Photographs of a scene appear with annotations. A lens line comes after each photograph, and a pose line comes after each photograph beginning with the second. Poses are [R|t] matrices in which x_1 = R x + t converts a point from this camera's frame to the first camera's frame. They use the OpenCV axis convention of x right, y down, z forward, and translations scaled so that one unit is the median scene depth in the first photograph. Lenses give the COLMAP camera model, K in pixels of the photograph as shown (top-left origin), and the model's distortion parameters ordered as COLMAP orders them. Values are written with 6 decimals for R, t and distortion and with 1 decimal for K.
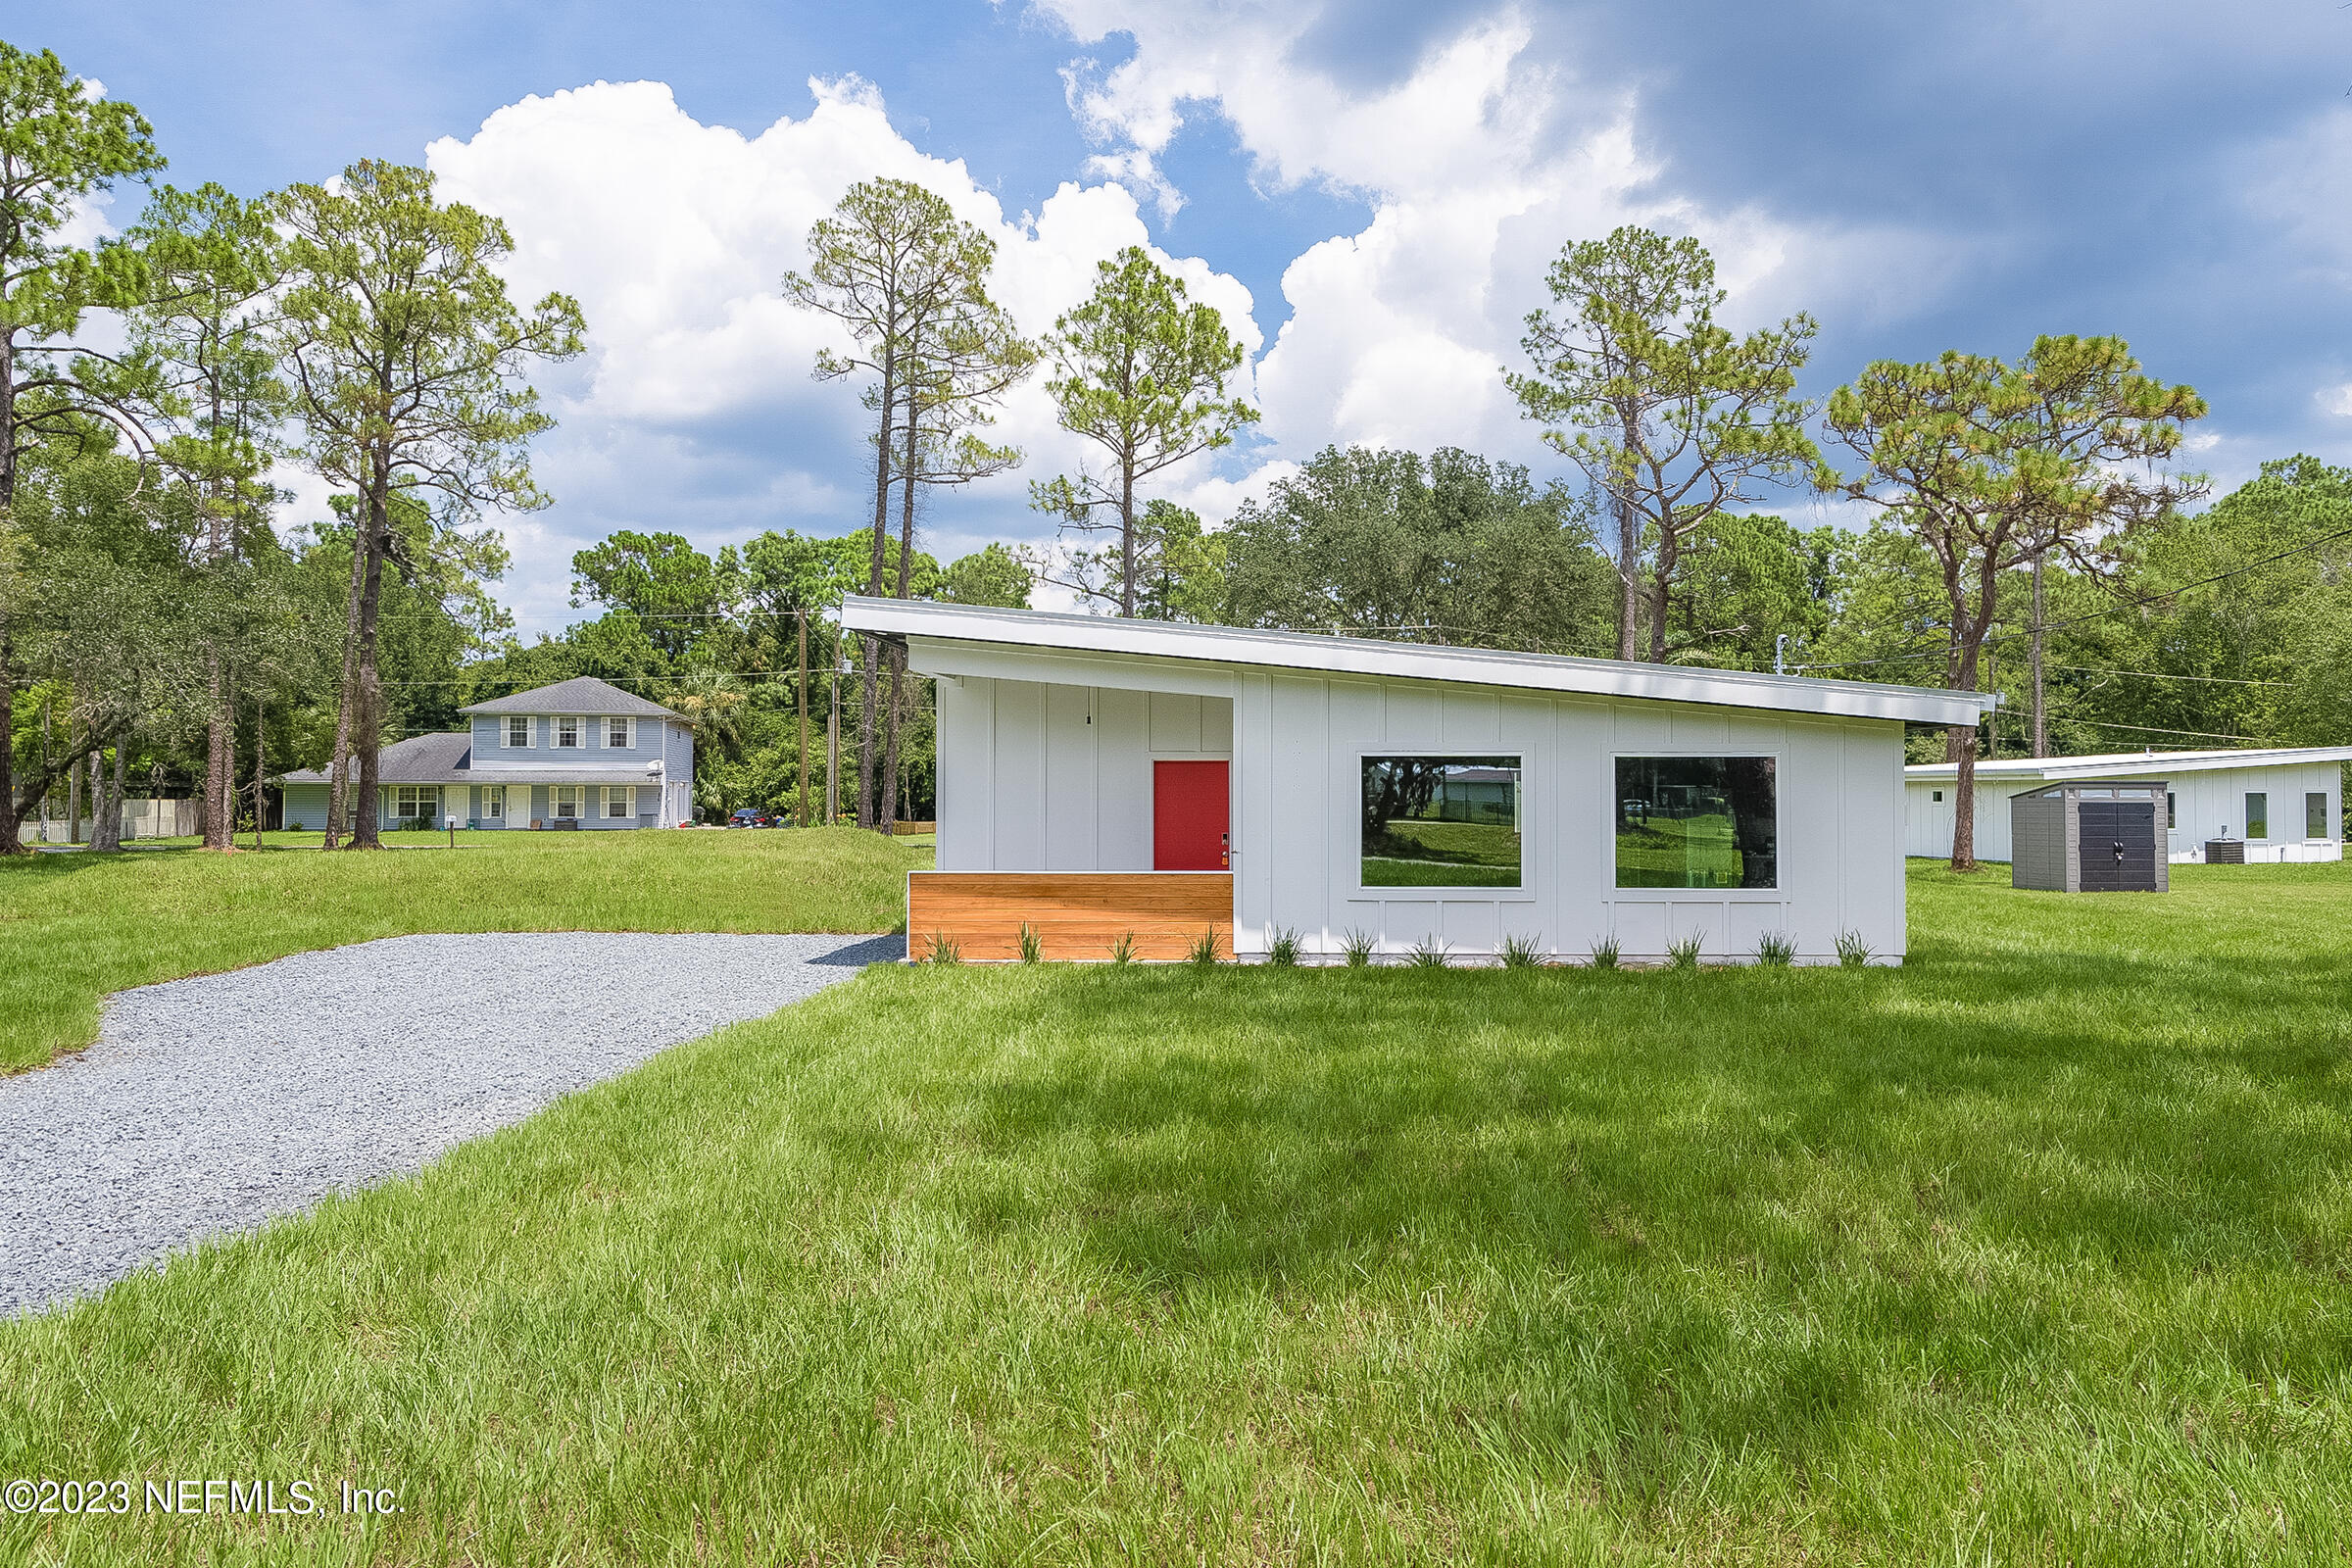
lens RADIAL K [[1635.1, 0, 1176.0], [0, 1635.1, 784.0], [0, 0, 1]] dist [-0.068230, -0.001184]
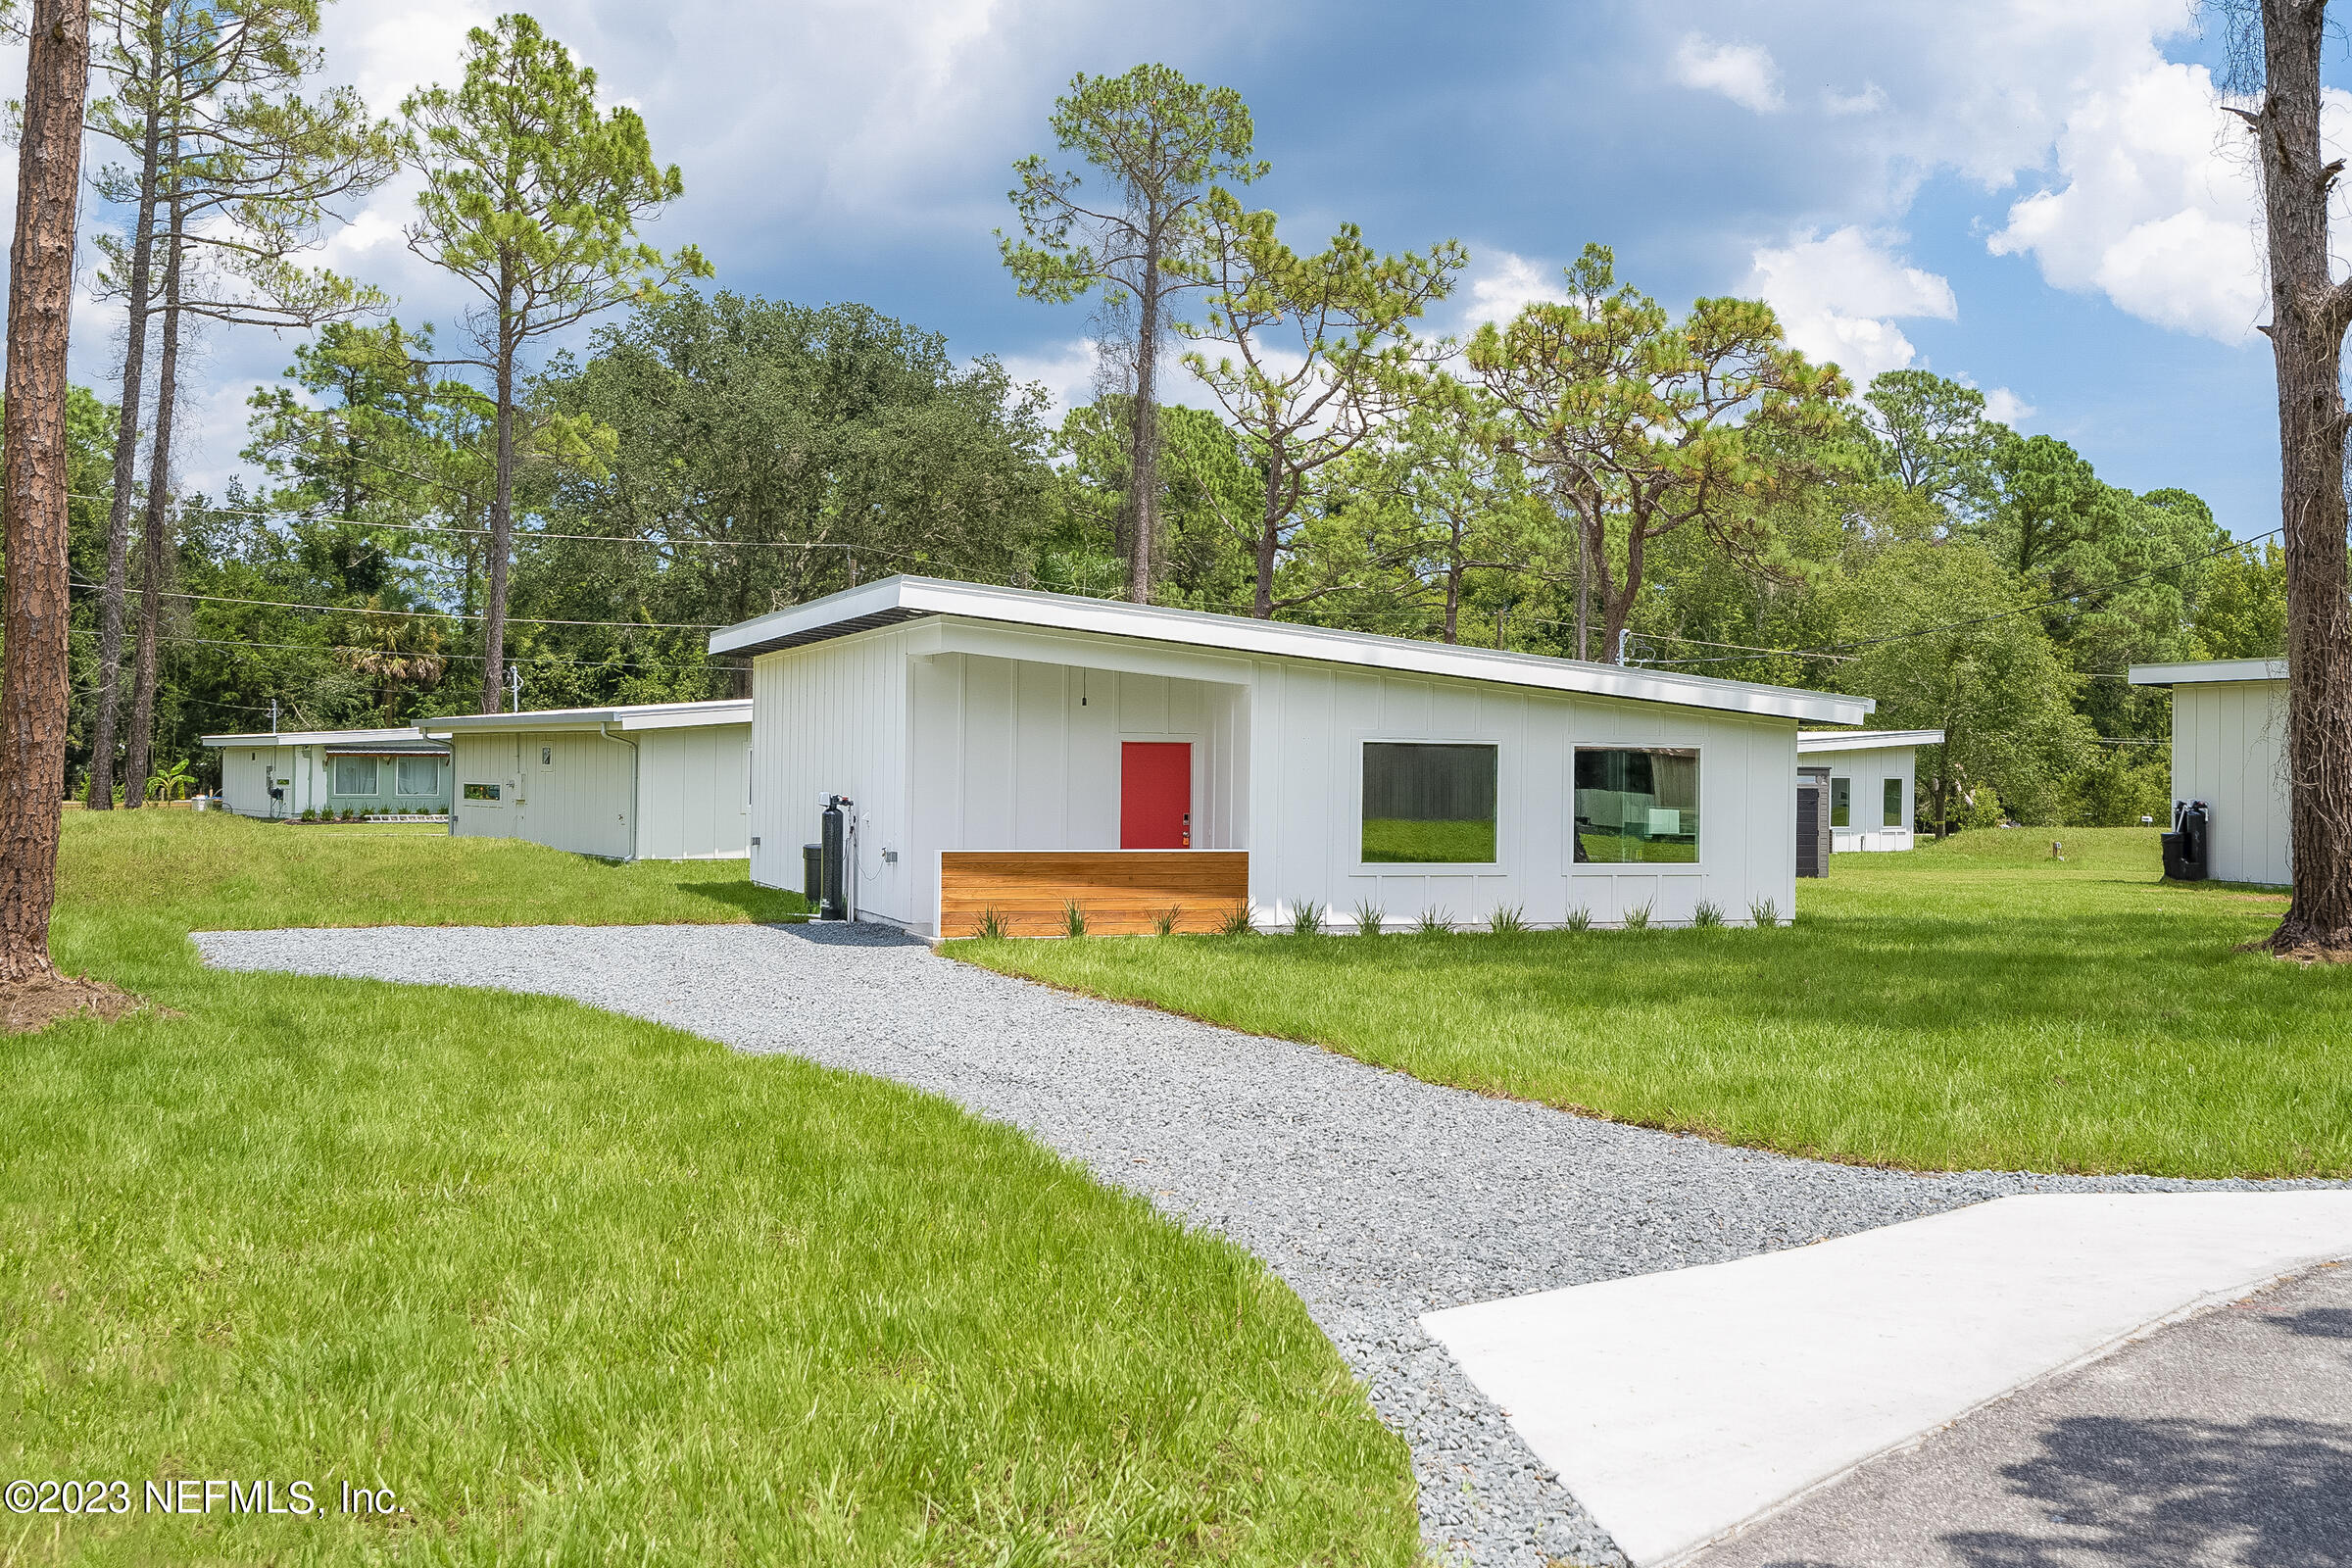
lens RADIAL K [[2390.9, 0, 1173.6], [0, 2390.9, 827.8], [0, 0, 1]] dist [-0.001436, 0.006043]
pose [[0.923394, -0.000452, 0.383853, -0.173324], [-0.012031, 0.999474, 0.030121, -0.001821], [-0.383664, -0.032432, 0.922903, -0.118875]]
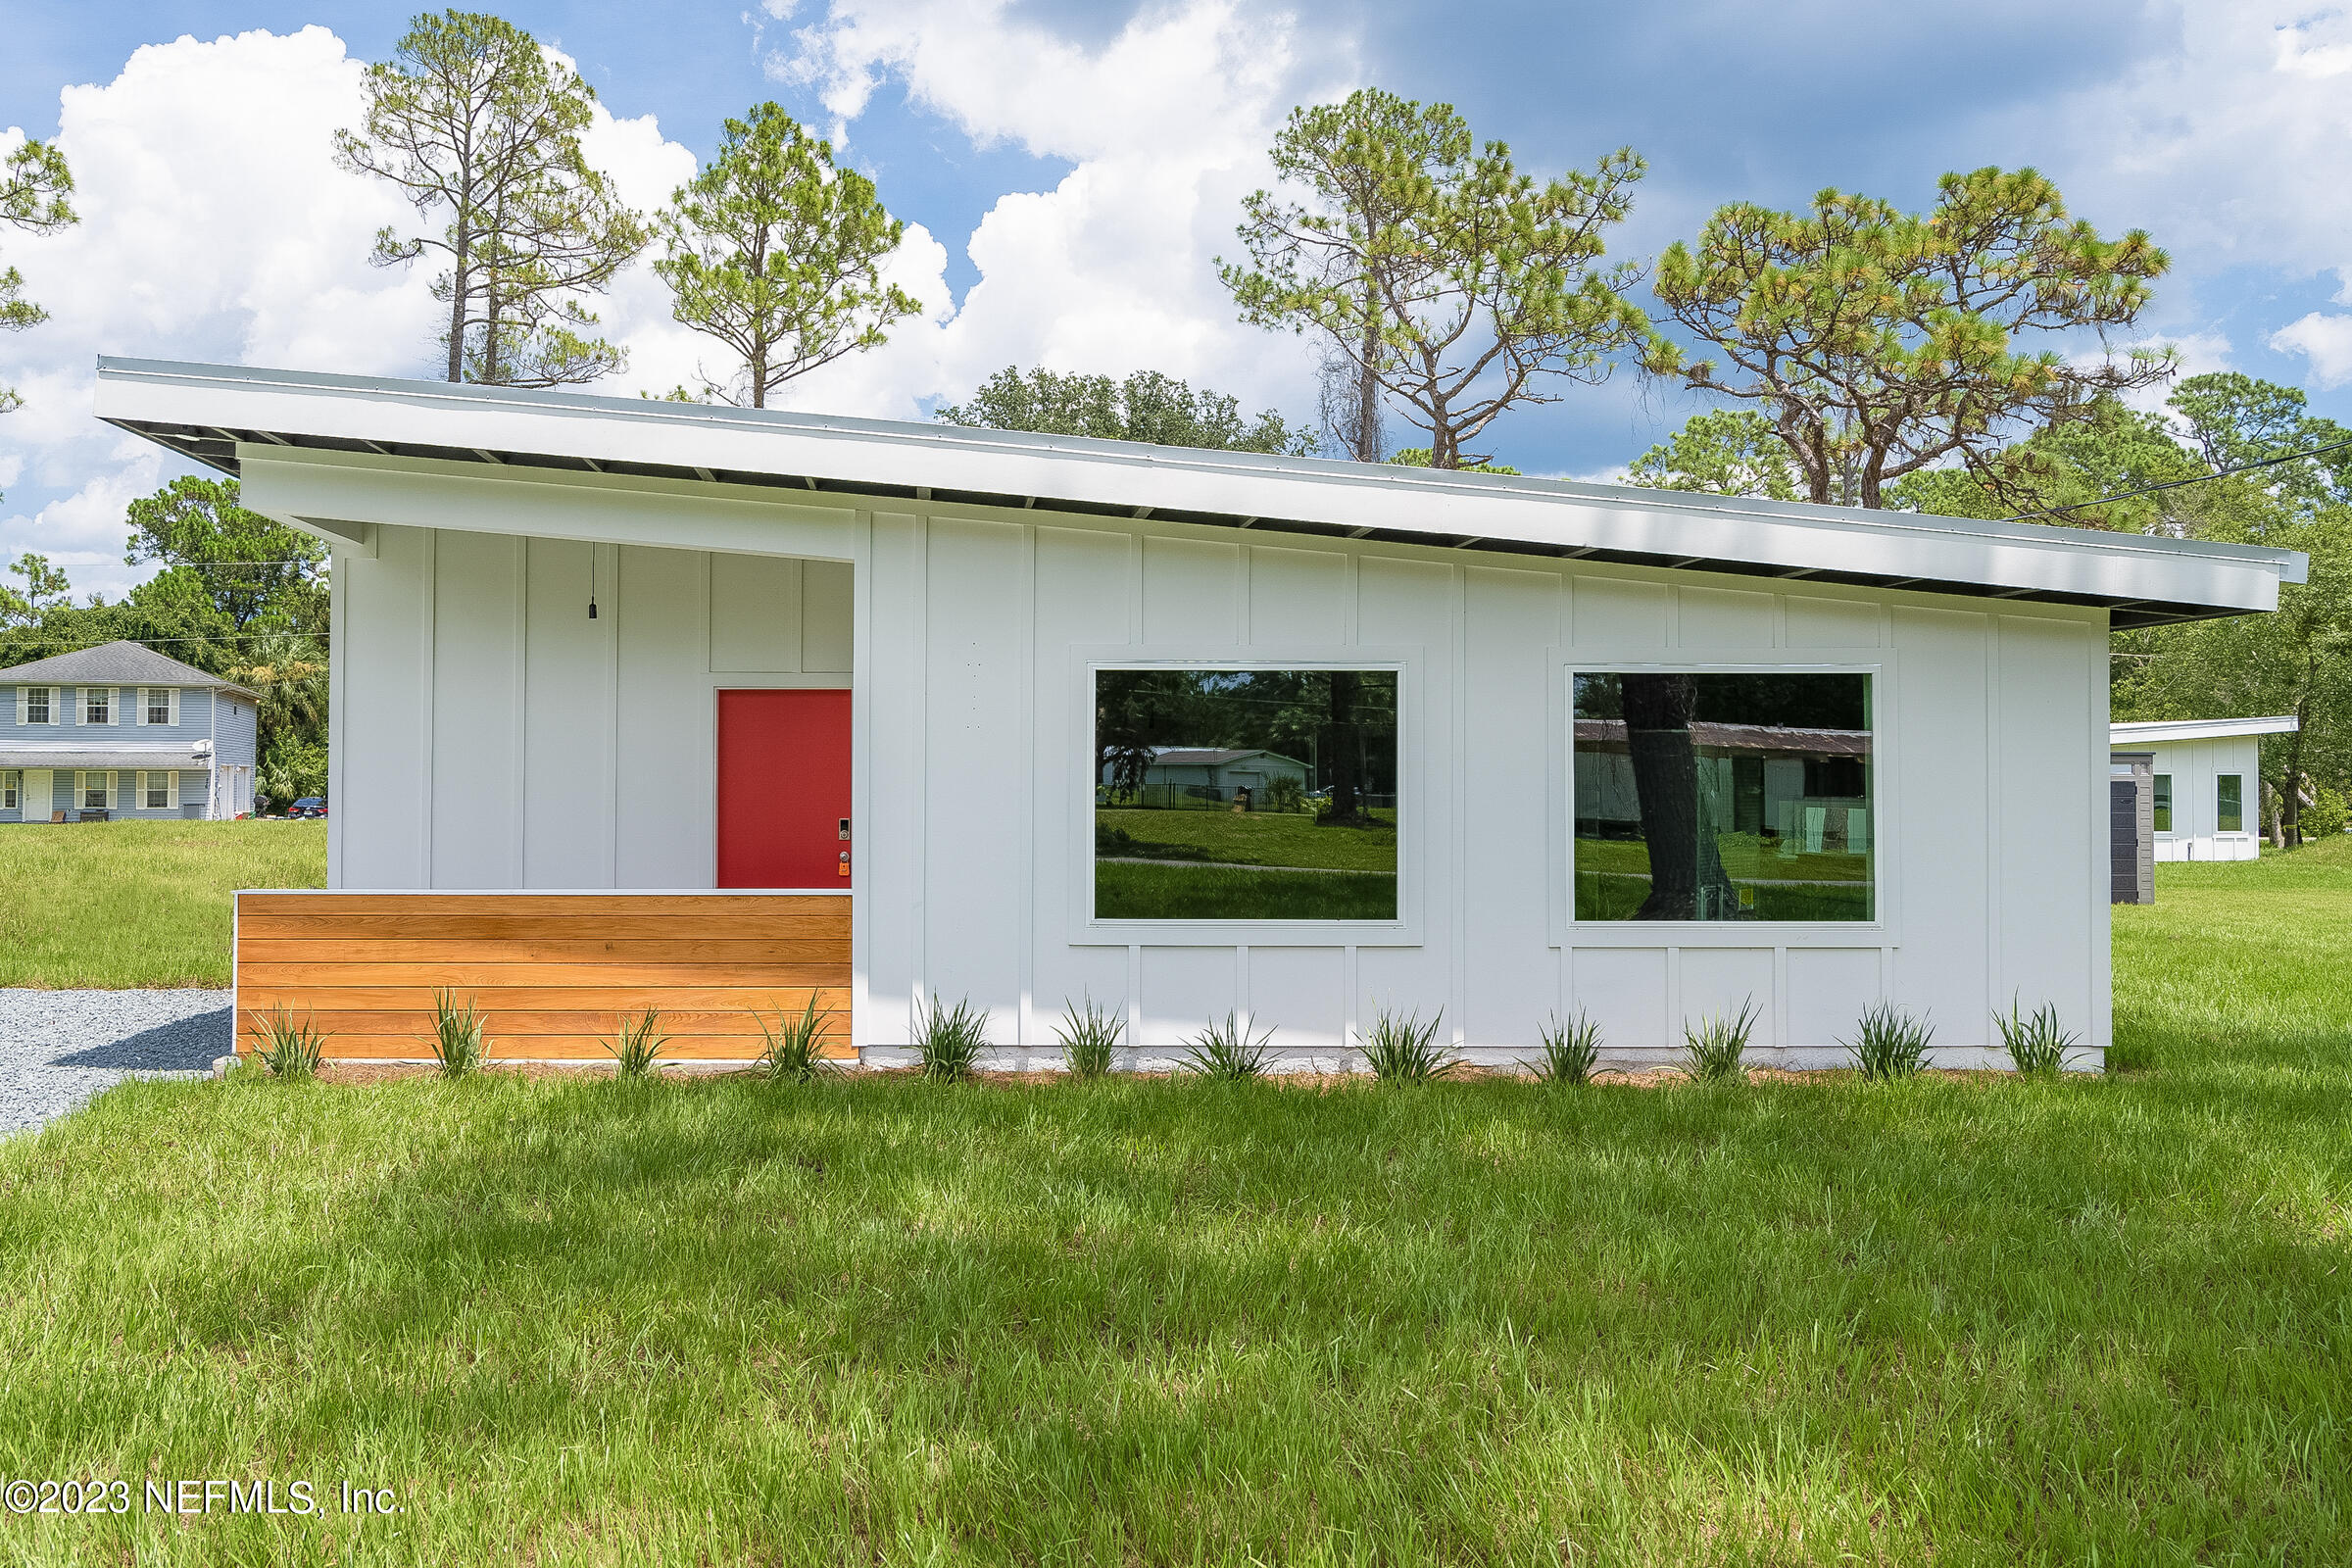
lens RADIAL K [[1782.6, 0, 945.0], [0, 1782.6, 754.9], [0, 0, 1]] dist [-0.067222, 0.034921]
pose [[0.998061, 0.001526, 0.062225, 0.008270], [-0.000868, 0.999943, -0.010601, 0.004517], [-0.062238, 0.010527, 0.998006, 0.121091]]
